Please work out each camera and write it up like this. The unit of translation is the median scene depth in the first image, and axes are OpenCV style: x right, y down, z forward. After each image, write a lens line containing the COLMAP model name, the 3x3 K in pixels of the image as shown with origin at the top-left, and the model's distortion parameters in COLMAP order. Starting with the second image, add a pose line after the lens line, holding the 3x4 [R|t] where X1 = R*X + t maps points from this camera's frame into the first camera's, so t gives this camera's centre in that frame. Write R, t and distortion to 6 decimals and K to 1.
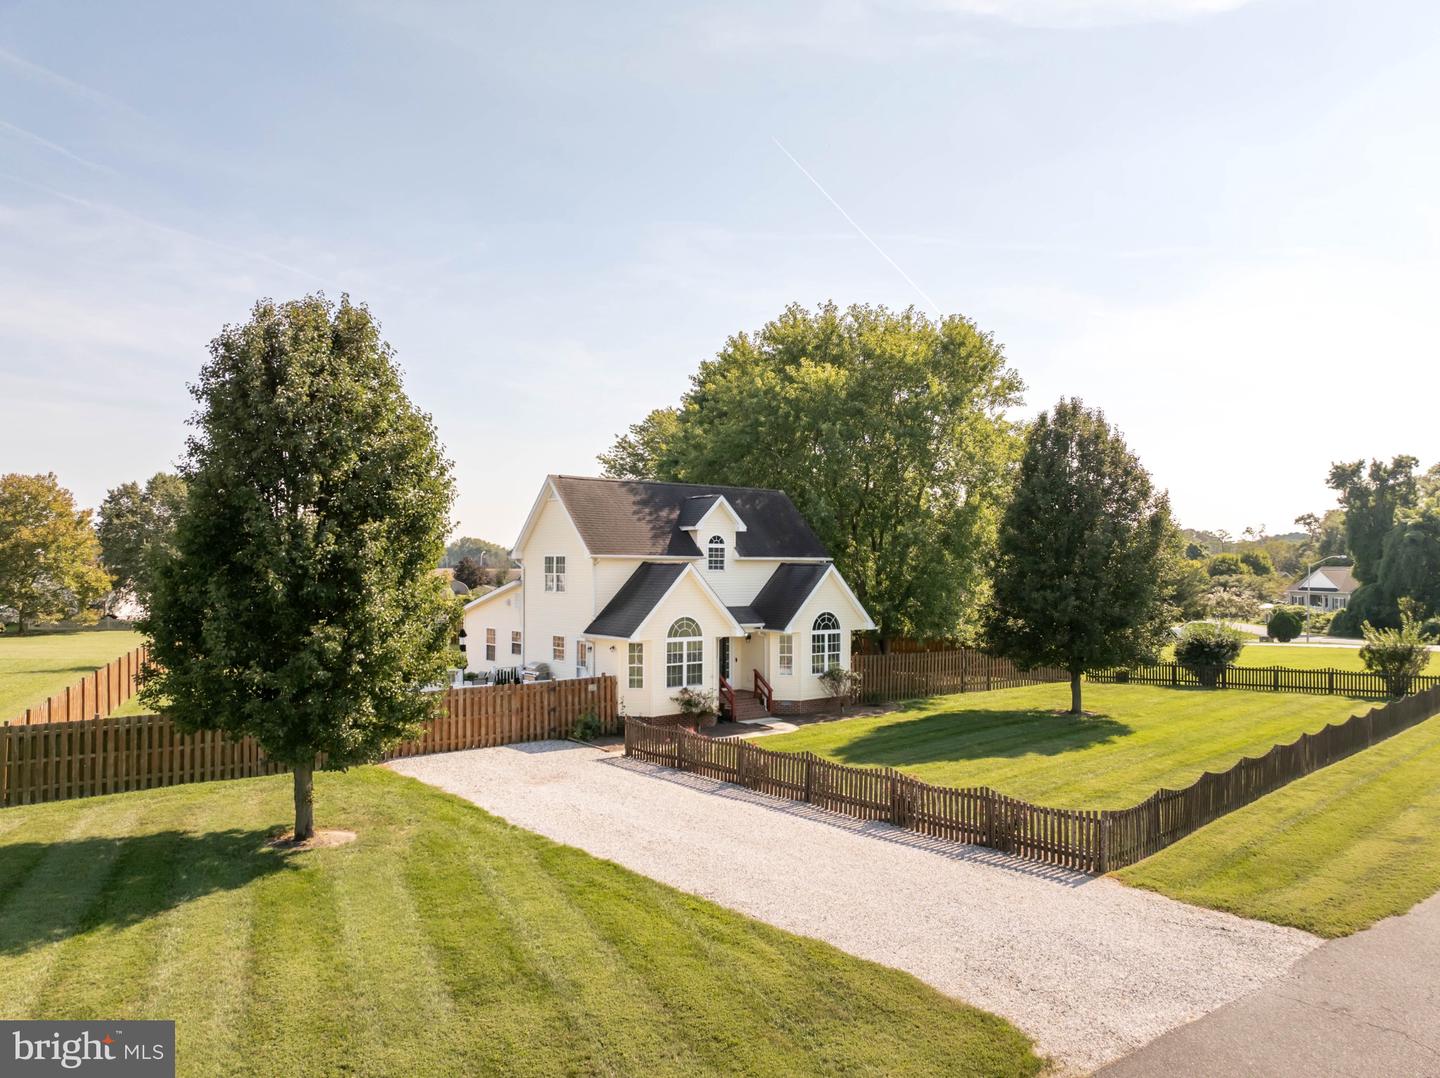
lens RADIAL K [[1015.8, 0, 726.3], [0, 1015.8, 529.7], [0, 0, 1]] dist [-0.041172, 0.002017]
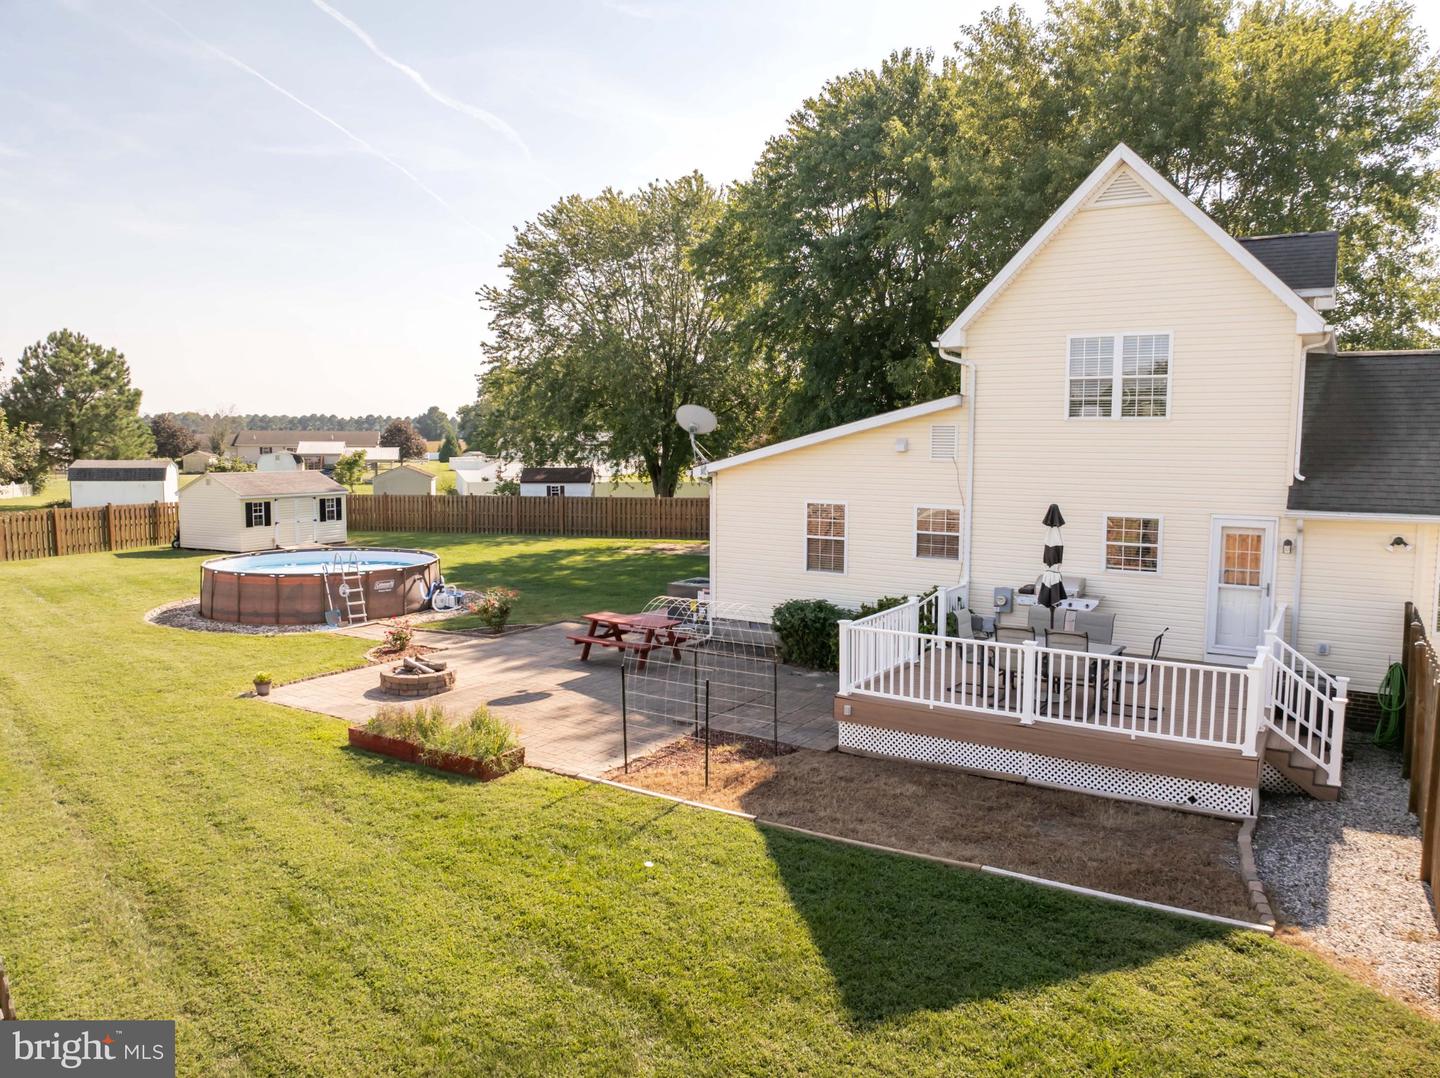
lens RADIAL K [[1015.8, 0, 726.3], [0, 1015.8, 529.7], [0, 0, 1]] dist [-0.041172, 0.002017]
pose [[0.946793, -0.025915, 0.320799, -0.483833], [-0.015026, 0.992107, 0.124493, 0.059077], [-0.321493, -0.122689, 0.938930, 0.653555]]
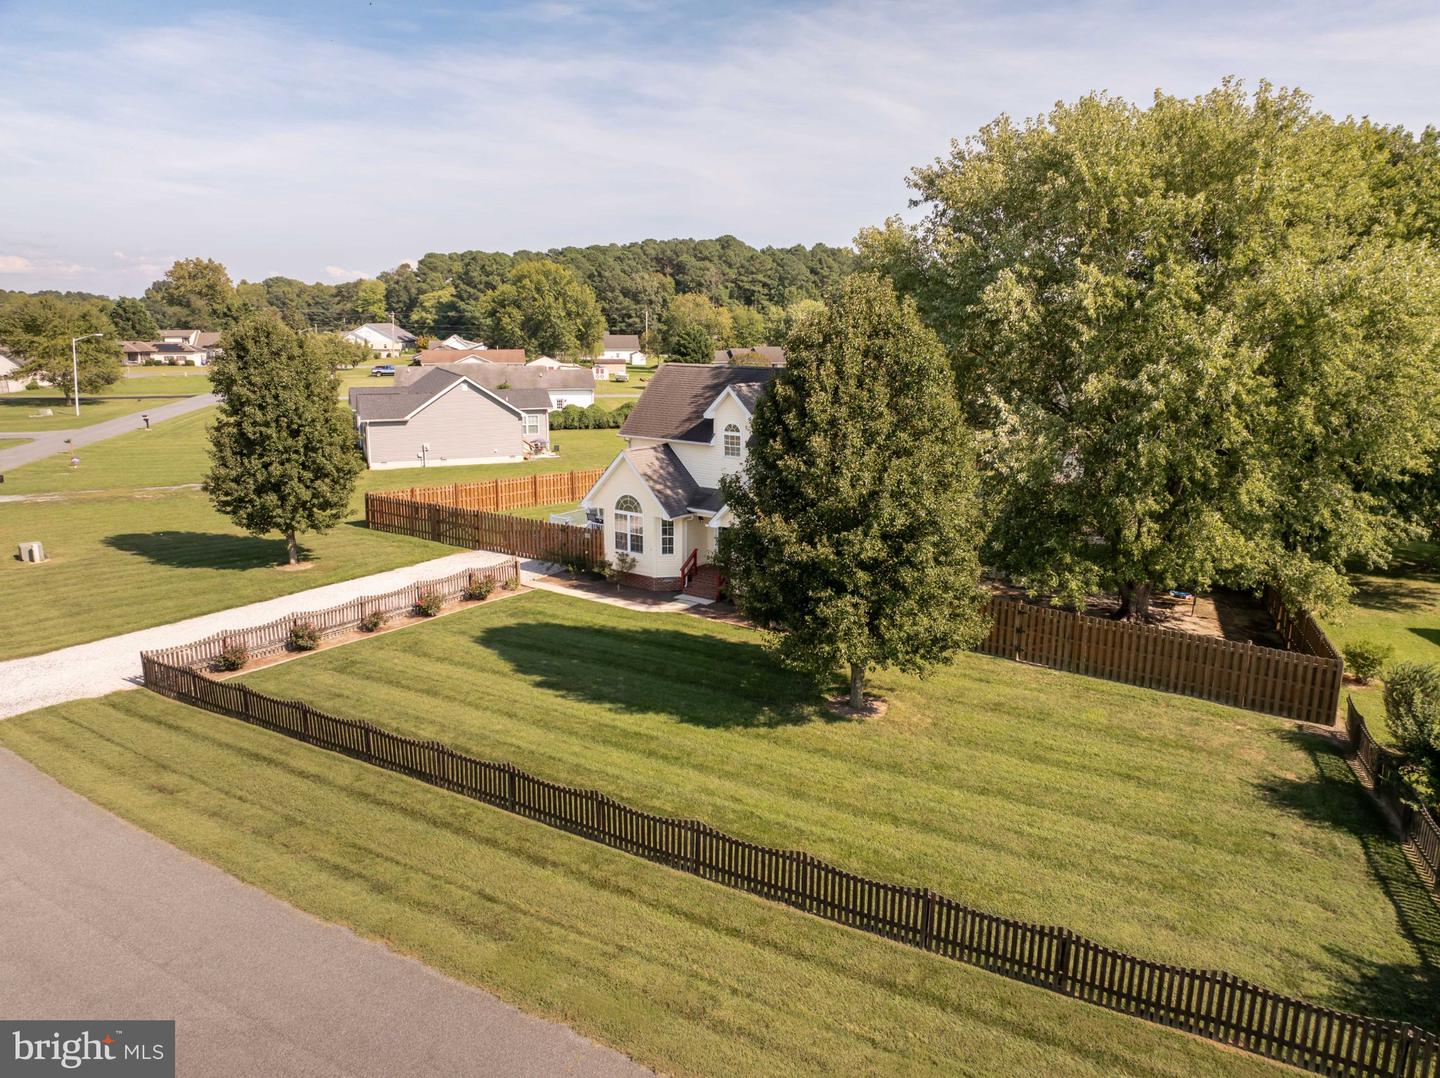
lens RADIAL K [[1012.7, 0, 725.6], [0, 1012.7, 539.2], [0, 0, 1]] dist [-0.036748, 0.001971]
pose [[0.260696, 0.204856, -0.943436, 1.069239], [0.028056, 0.975207, 0.219508, -0.115331], [0.965013, -0.083694, 0.248485, 0.772424]]
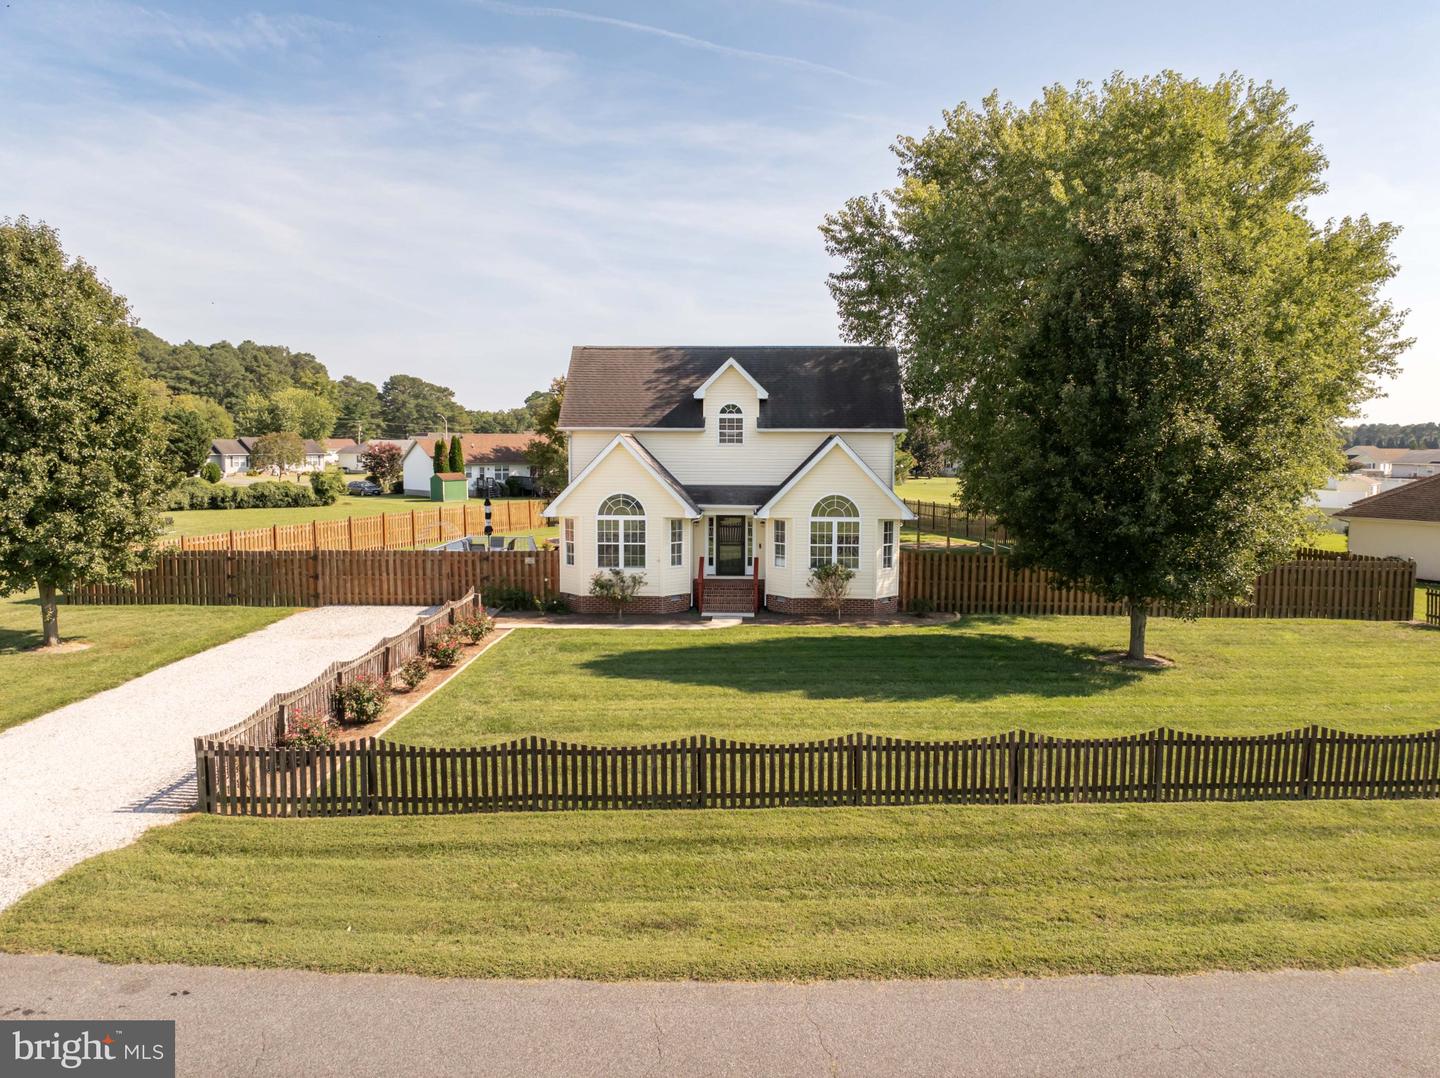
lens RADIAL K [[1015.8, 0, 726.3], [0, 1015.8, 529.7], [0, 0, 1]] dist [-0.041172, 0.002017]
pose [[0.751886, 0.057077, -0.656818, 0.610889], [0.021414, 0.993606, 0.110857, 0.017399], [0.658945, -0.097417, 0.745856, 0.352648]]
